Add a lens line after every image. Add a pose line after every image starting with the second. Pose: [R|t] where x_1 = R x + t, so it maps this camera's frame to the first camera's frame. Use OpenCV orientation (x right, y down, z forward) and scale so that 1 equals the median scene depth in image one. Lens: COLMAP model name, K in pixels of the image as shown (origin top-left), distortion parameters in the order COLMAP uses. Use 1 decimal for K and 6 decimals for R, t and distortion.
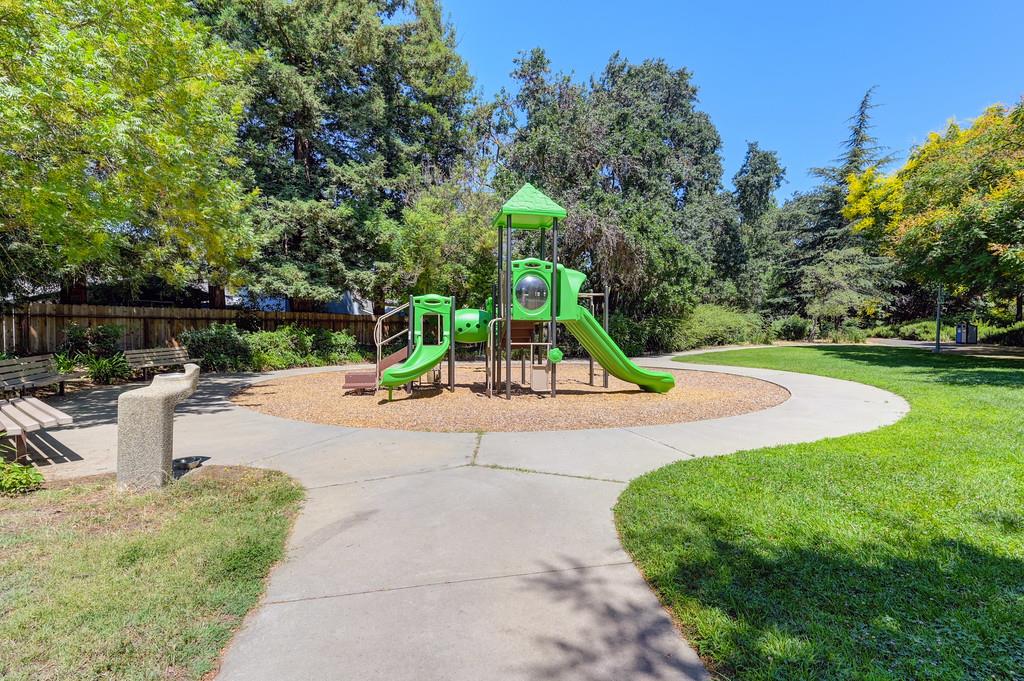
lens RADIAL K [[487.1, 0, 512.2], [0, 487.1, 338.2], [0, 0, 1]] dist [0.001244, 0.000110]
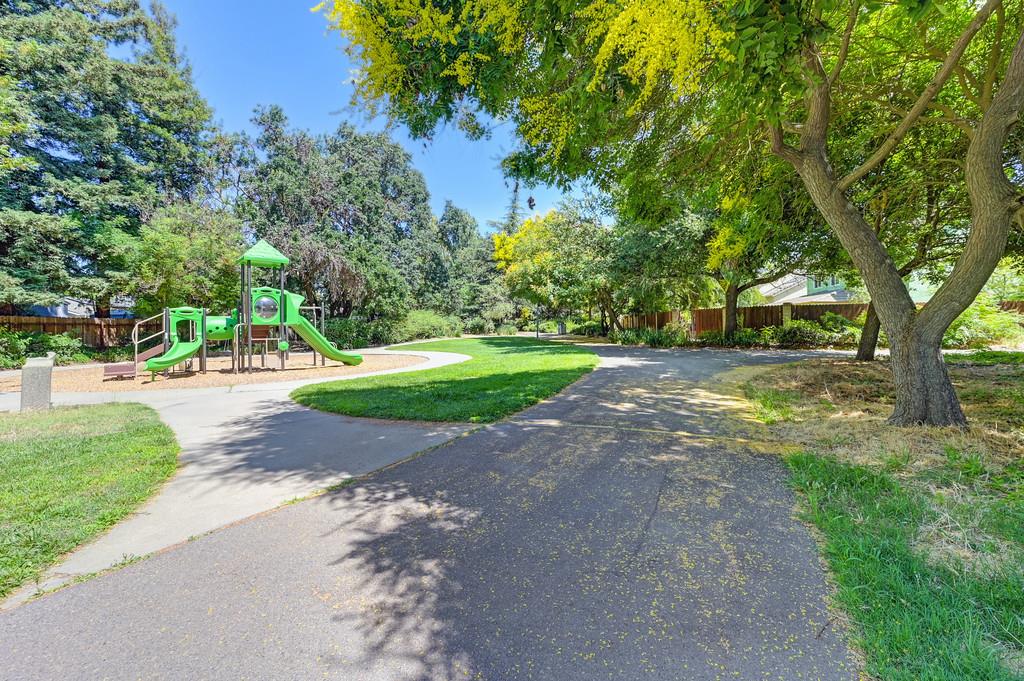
lens RADIAL K [[401.6, 0, 514.3], [0, 401.6, 329.5], [0, 0, 1]] dist [-0.002403, -0.000182]
pose [[0.842516, -0.013965, 0.538490, 0.006527], [0.021170, 0.999750, -0.007195, 0.002593], [-0.538255, 0.017461, 0.842601, -0.244769]]
